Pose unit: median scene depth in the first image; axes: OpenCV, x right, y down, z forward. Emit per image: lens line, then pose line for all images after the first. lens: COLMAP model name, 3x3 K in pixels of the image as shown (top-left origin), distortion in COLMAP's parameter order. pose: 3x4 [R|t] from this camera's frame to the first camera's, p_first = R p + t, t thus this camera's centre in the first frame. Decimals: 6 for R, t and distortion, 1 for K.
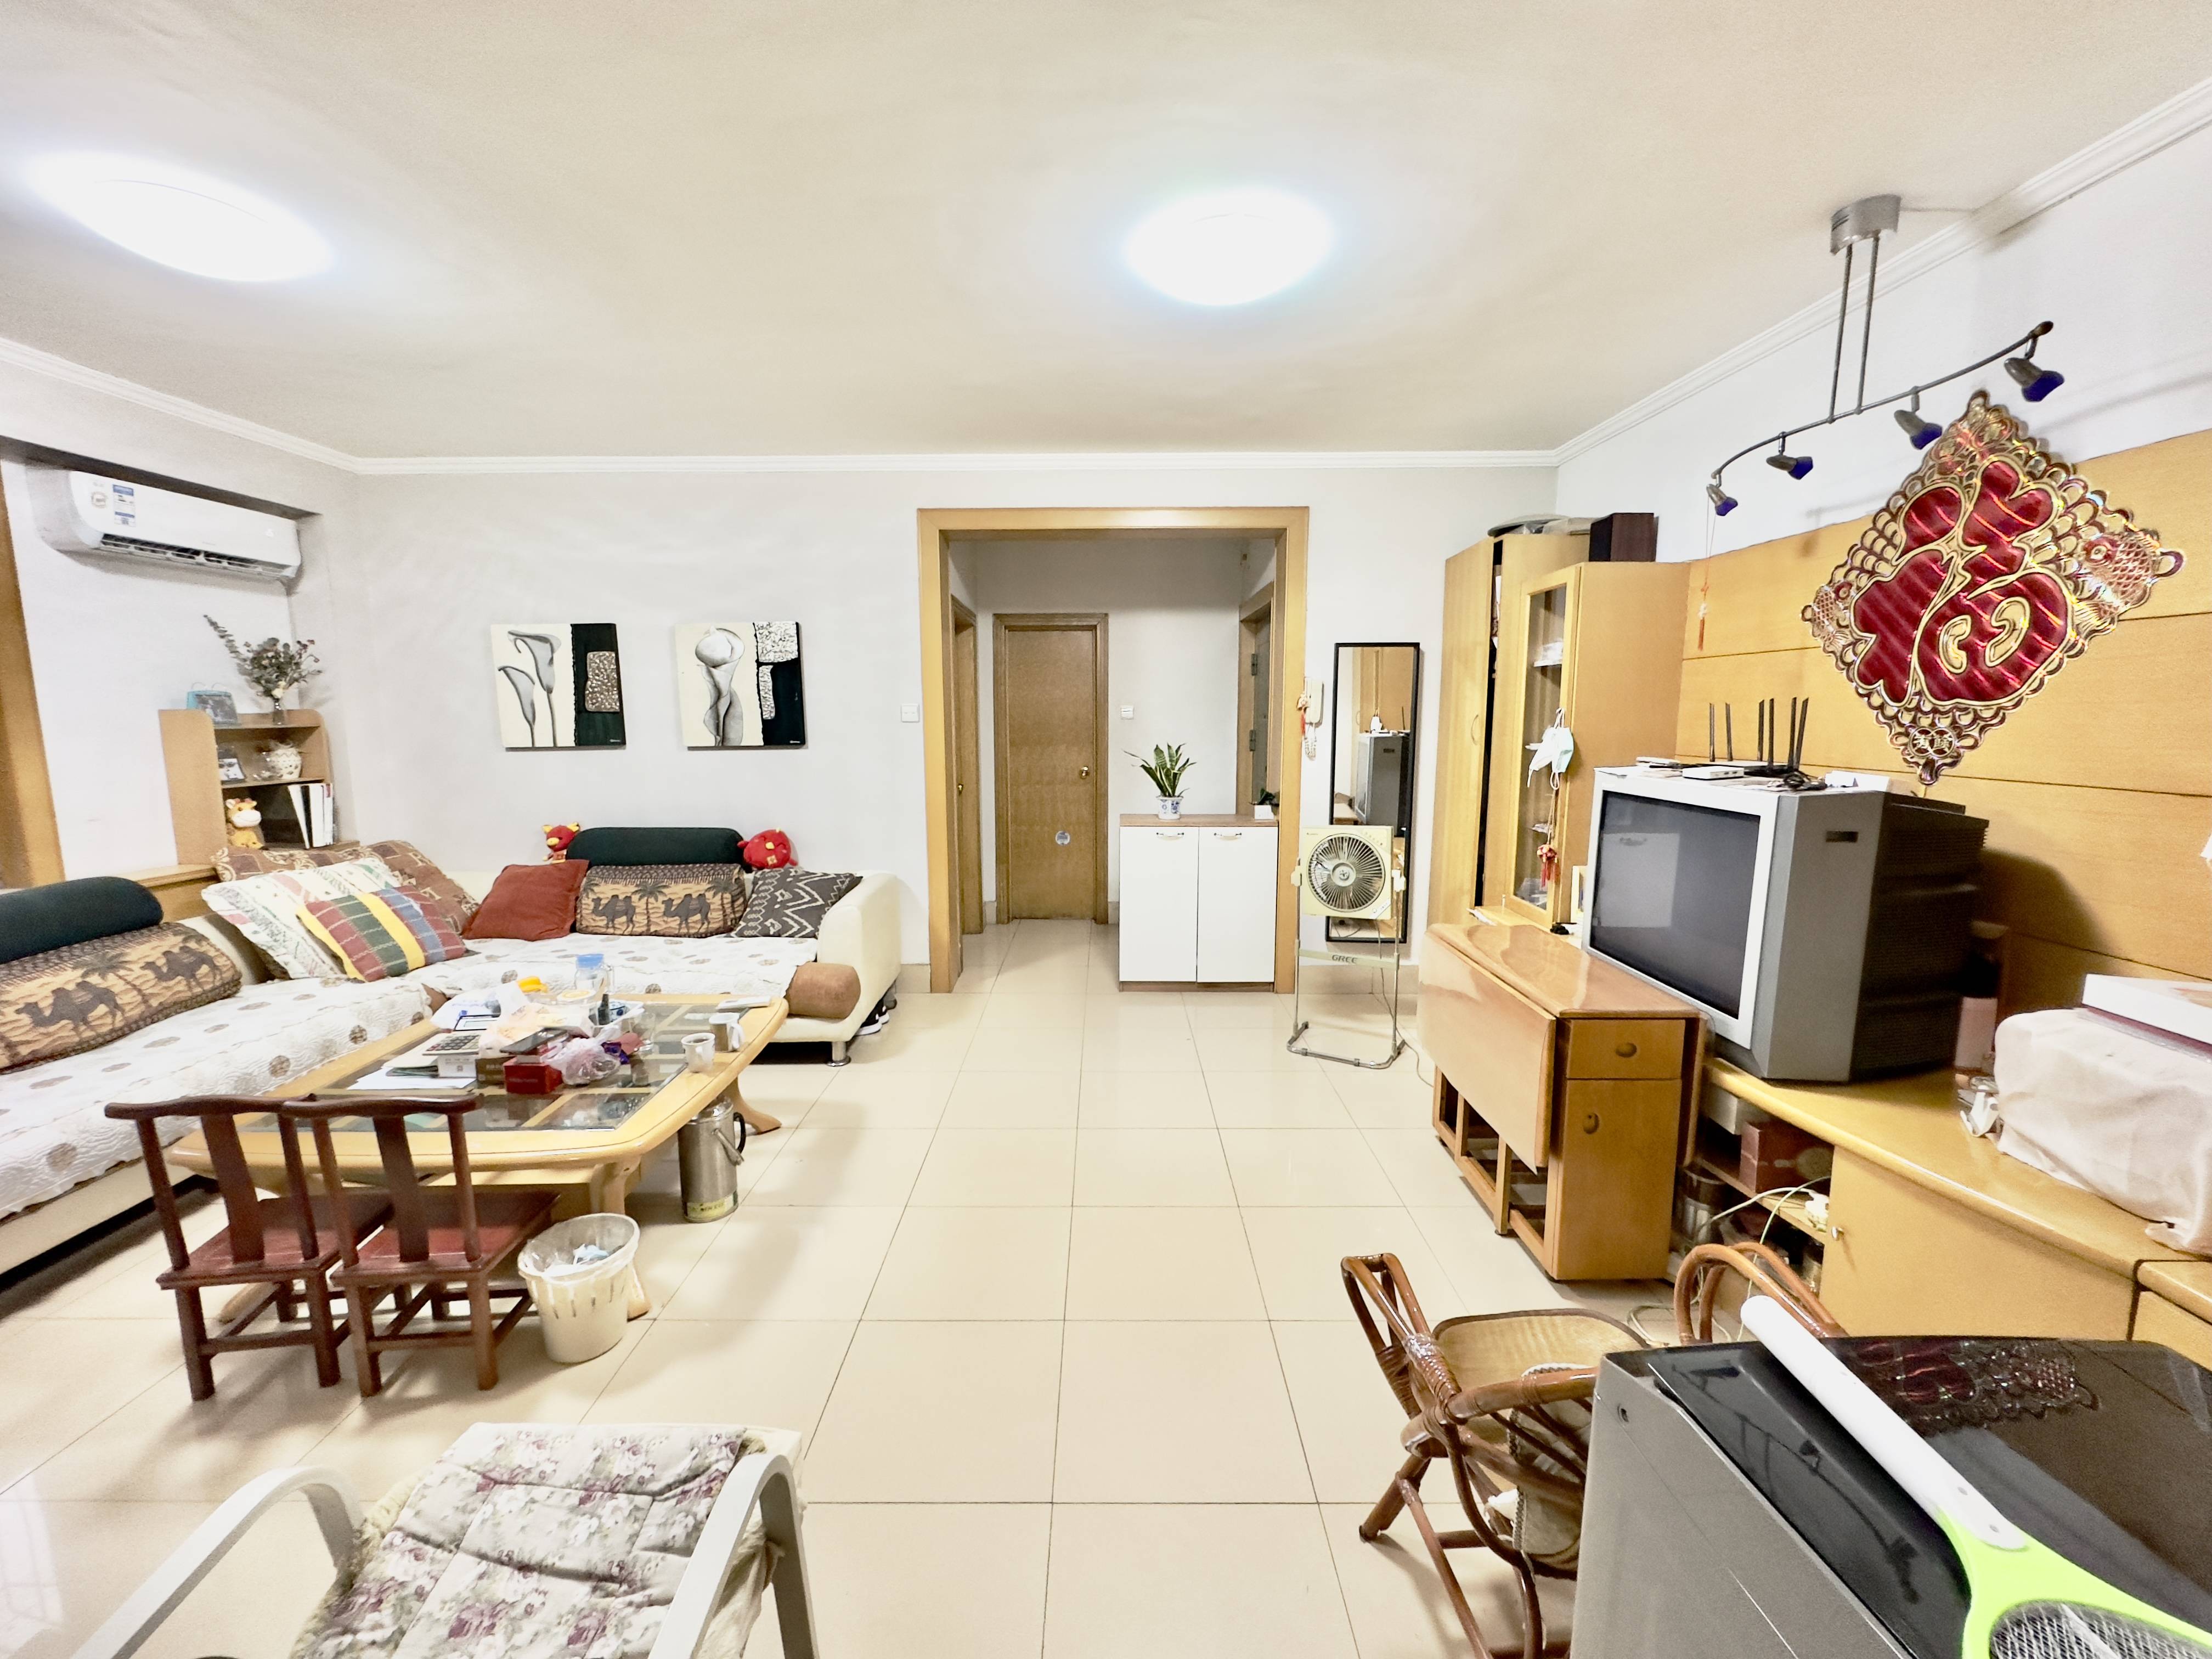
lens RADIAL K [[882.6, 0, 1105.3], [0, 882.6, 828.2], [0, 0, 1]] dist [-0.001495, -0.000274]
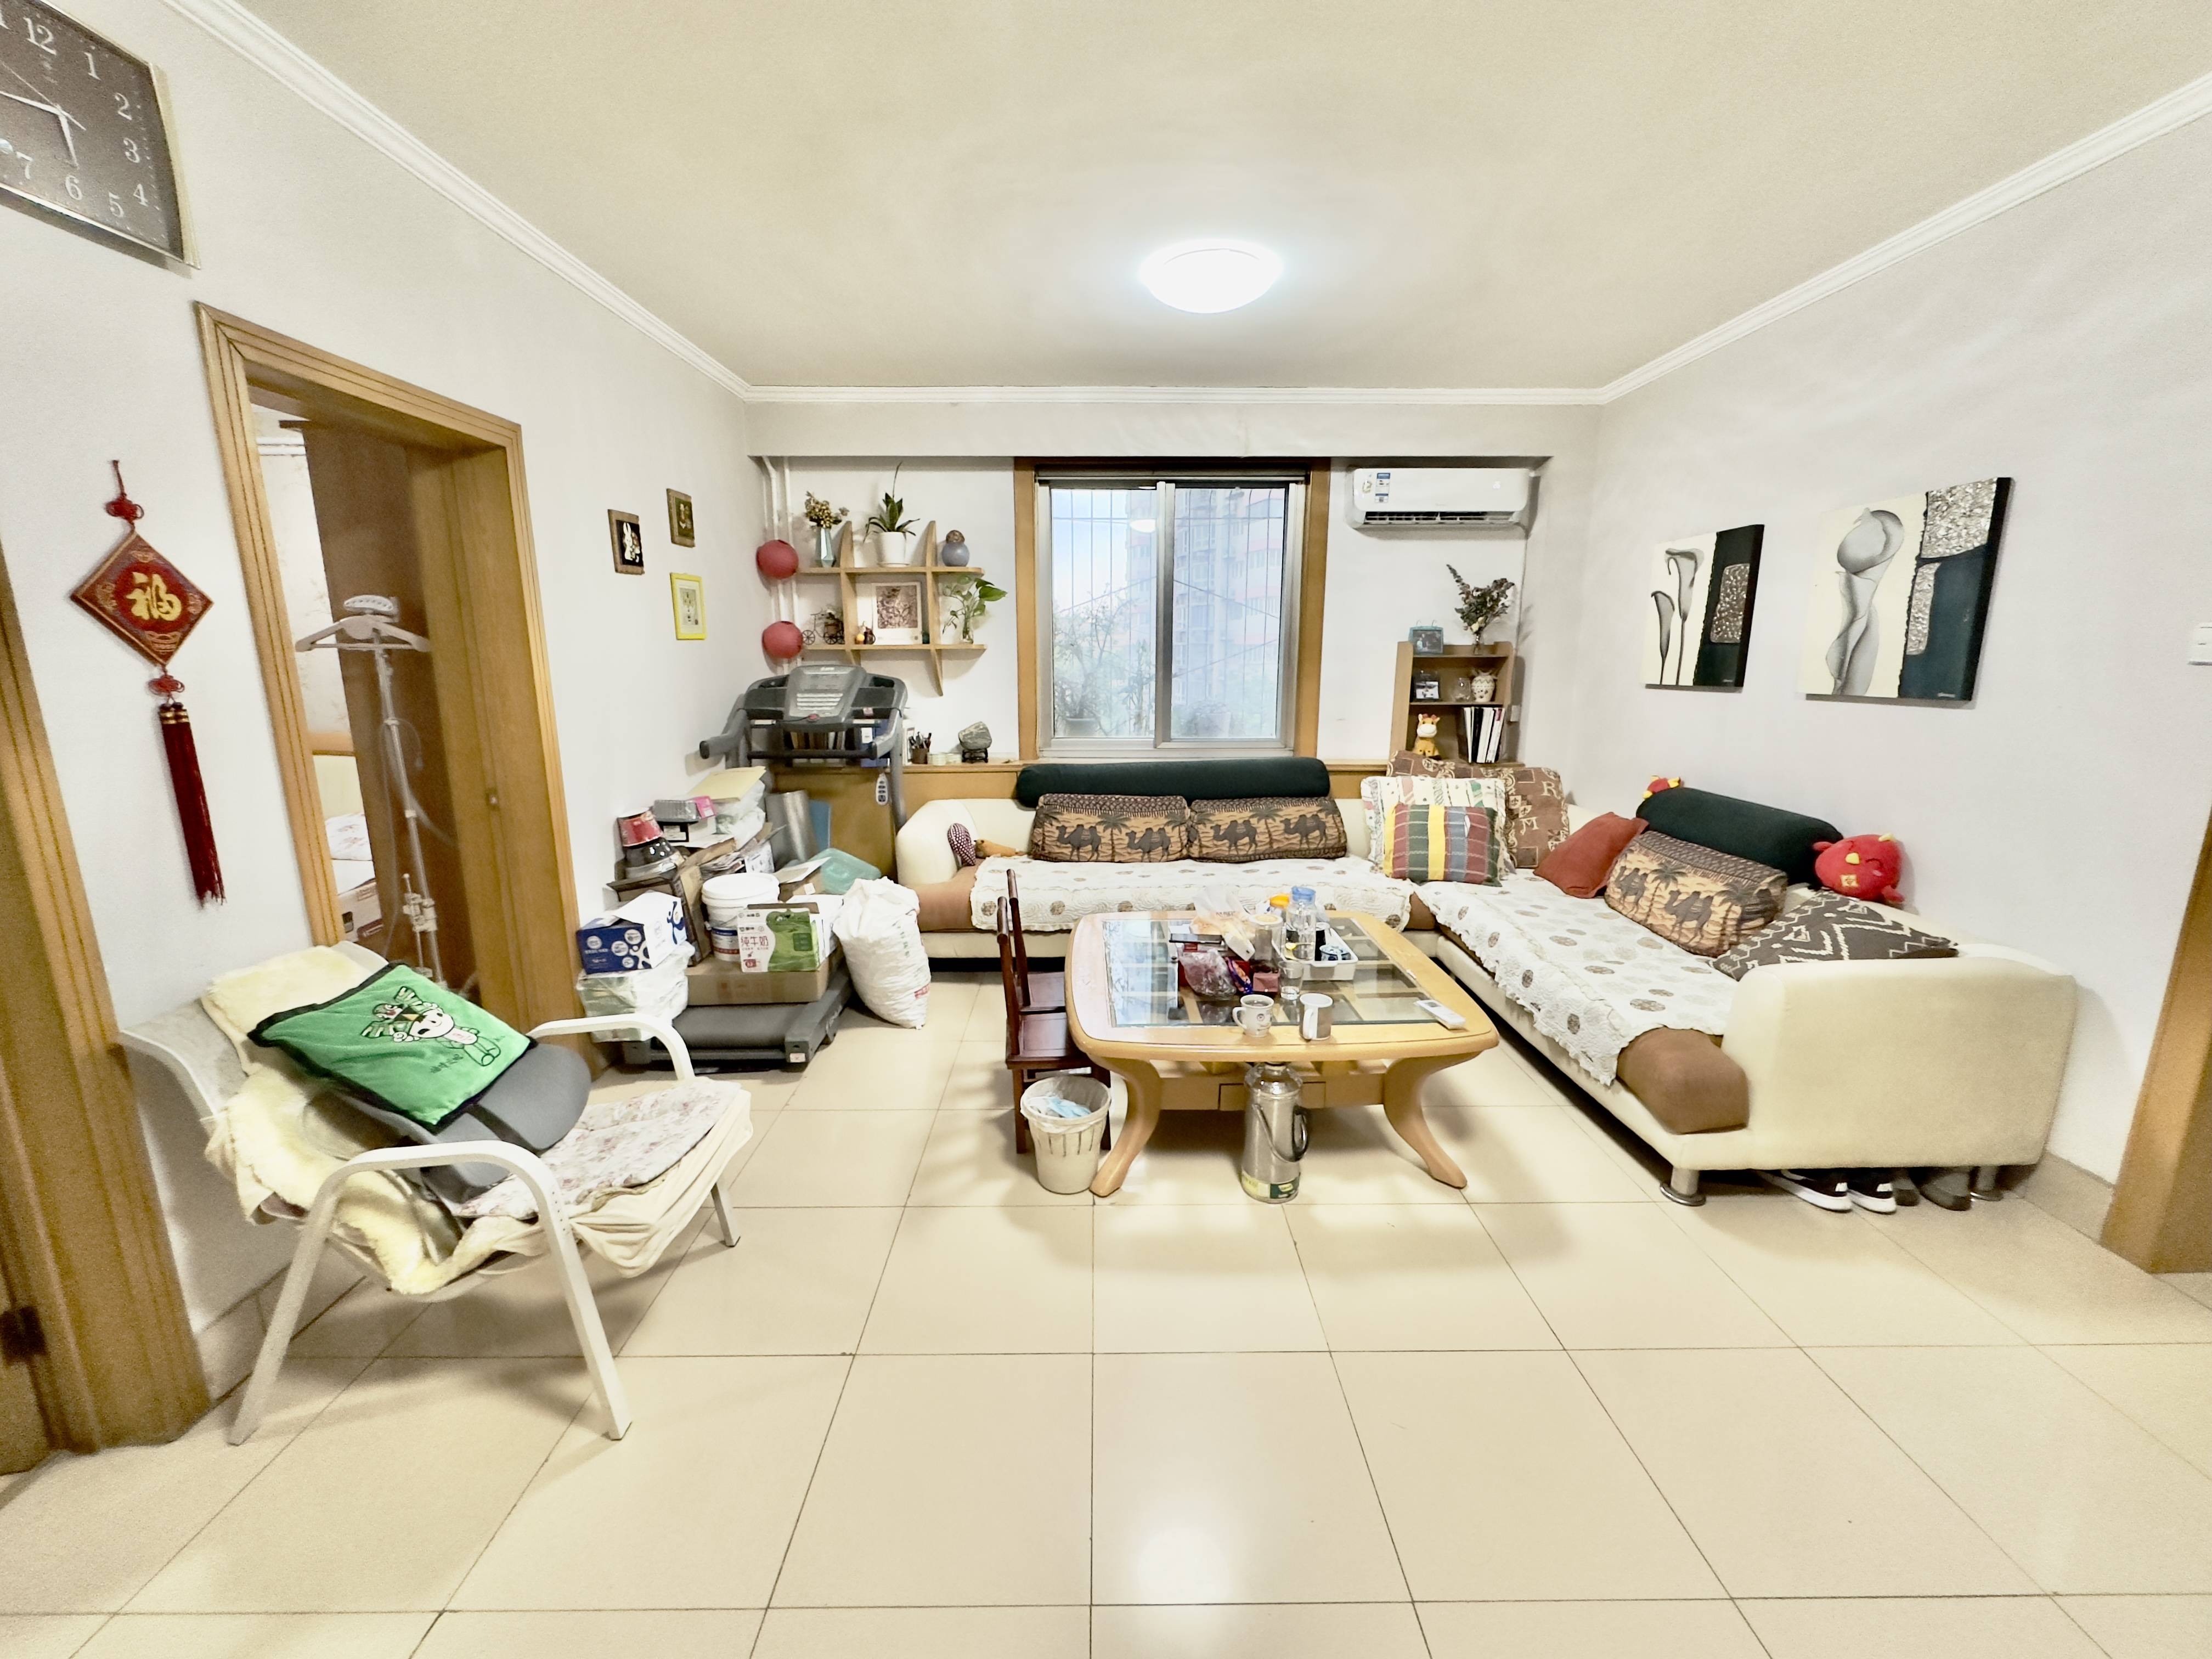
lens RADIAL K [[882.6, 0, 1109.0], [0, 882.6, 823.4], [0, 0, 1]] dist [-0.001495, -0.000274]
pose [[0.016614, 0.195746, -0.980514, 0.227541], [-0.134085, 0.972227, 0.191820, -0.054864], [0.990831, 0.128285, 0.042399, 0.459939]]
